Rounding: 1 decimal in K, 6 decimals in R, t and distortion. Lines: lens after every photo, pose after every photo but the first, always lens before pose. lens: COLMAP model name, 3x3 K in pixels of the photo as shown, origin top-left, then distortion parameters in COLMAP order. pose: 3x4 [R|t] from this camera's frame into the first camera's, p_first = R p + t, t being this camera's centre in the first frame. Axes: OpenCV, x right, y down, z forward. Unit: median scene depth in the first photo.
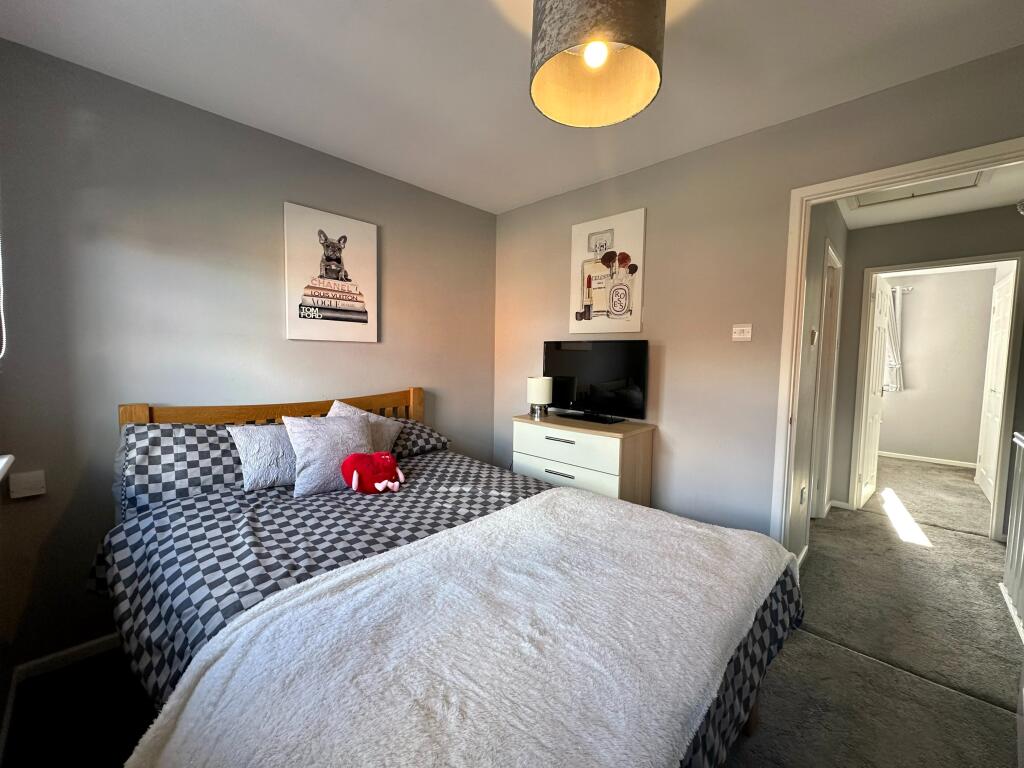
lens RADIAL K [[408.3, 0, 511.5], [0, 408.3, 382.8], [0, 0, 1]] dist [-0.002663, 0.000568]
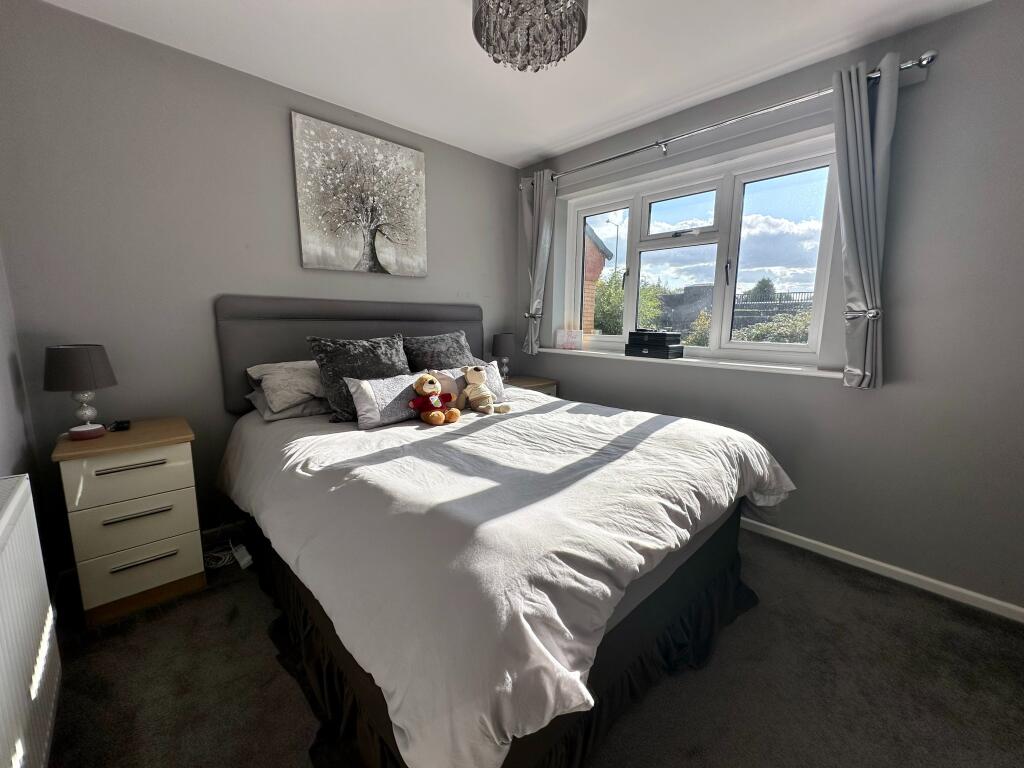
lens RADIAL K [[408.3, 0, 511.5], [0, 408.3, 382.8], [0, 0, 1]] dist [-0.002663, 0.000568]
pose [[0.999053, 0.002040, -0.043458, 1.486914], [0.001726, 0.996254, 0.086458, -0.030765], [0.043472, -0.086451, 0.995307, 1.439113]]
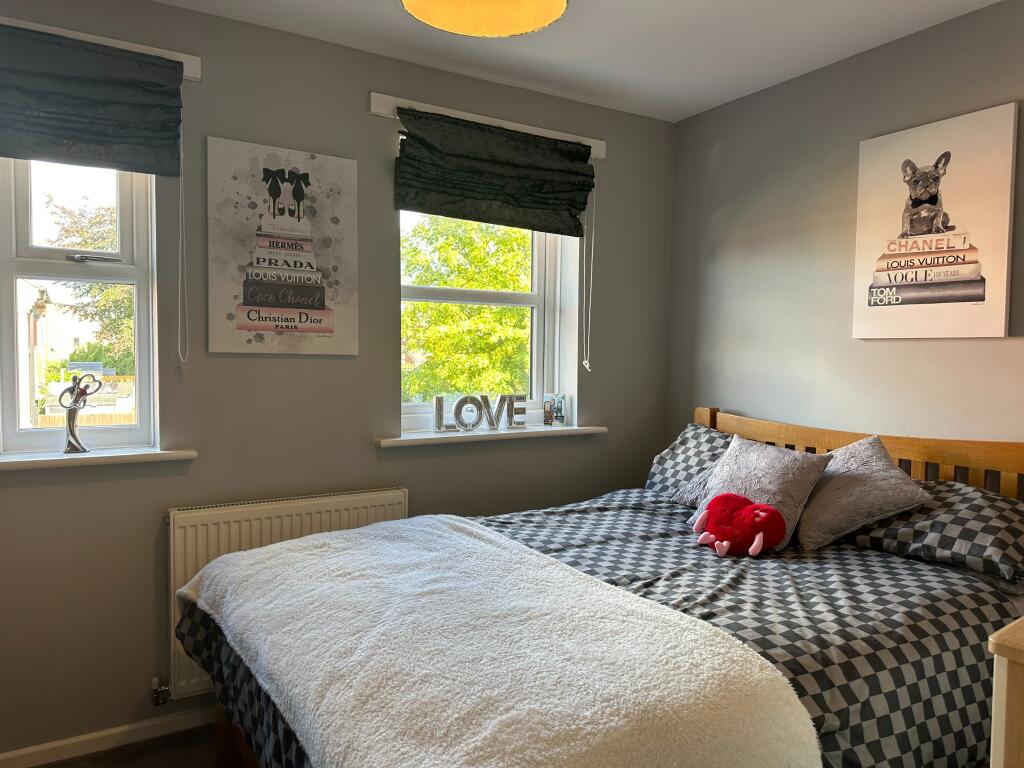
lens RADIAL K [[720.7, 0, 509.7], [0, 720.7, 387.2], [0, 0, 1]] dist [0.068172, -0.086015]
pose [[-0.254556, 0.028896, -0.966626, 0.729957], [-0.081754, 0.995332, 0.051284, -0.037991], [0.963596, 0.092080, -0.251005, 0.695447]]
